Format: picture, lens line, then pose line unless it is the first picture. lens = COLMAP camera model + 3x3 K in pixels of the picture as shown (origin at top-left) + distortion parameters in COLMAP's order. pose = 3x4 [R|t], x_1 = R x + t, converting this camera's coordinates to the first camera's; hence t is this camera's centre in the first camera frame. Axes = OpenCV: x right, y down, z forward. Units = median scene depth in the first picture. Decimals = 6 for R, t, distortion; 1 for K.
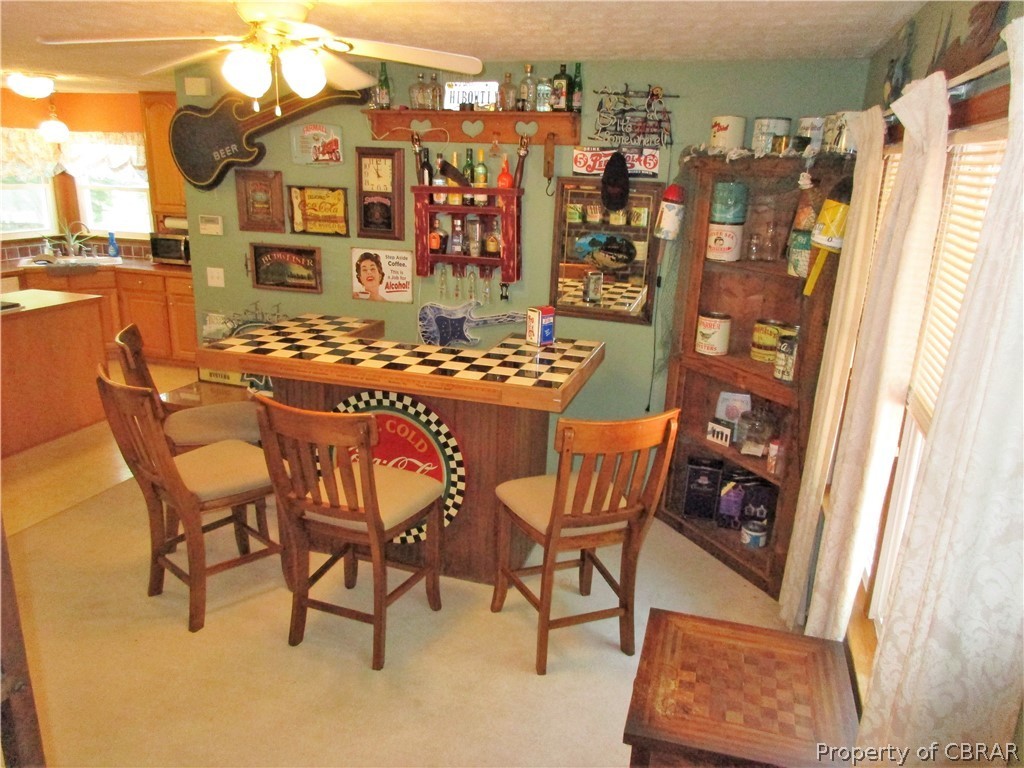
lens RADIAL K [[766.7, 0, 507.7], [0, 766.7, 383.6], [0, 0, 1]] dist [0.002051, 0.001341]
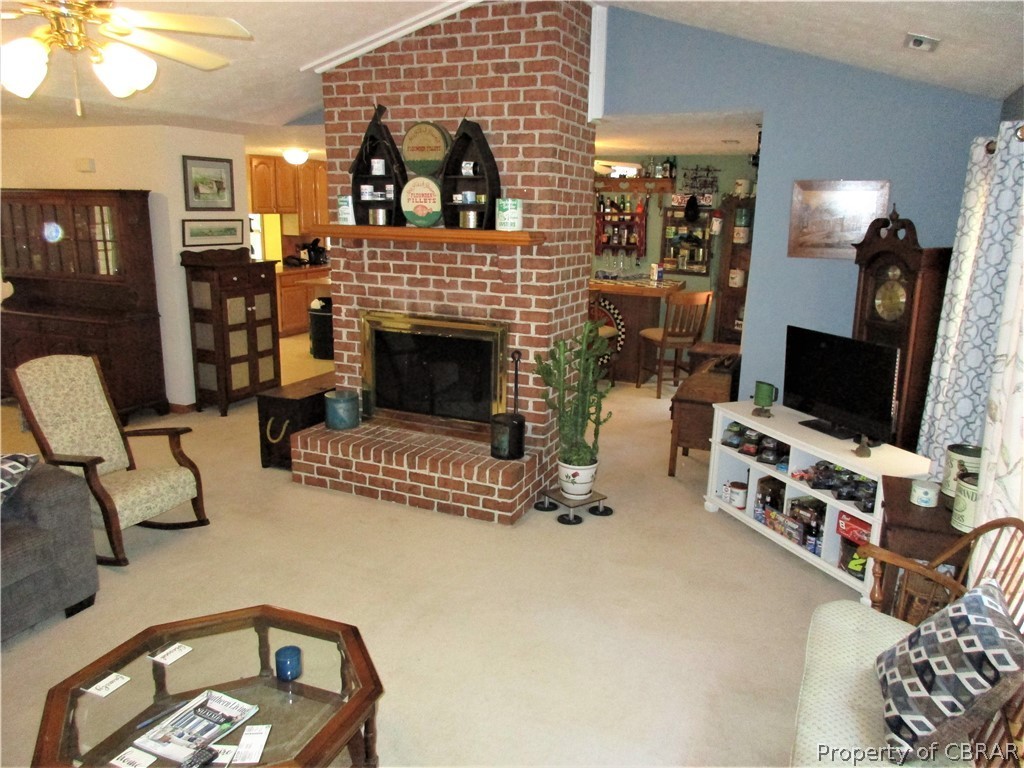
lens RADIAL K [[766.7, 0, 516.5], [0, 766.7, 383.9], [0, 0, 1]] dist [0.002051, 0.001341]
pose [[0.994347, 0.013331, -0.105339, -0.117649], [-0.018657, 0.998588, -0.049739, 0.348533], [0.104528, 0.051423, 0.993192, -1.183783]]
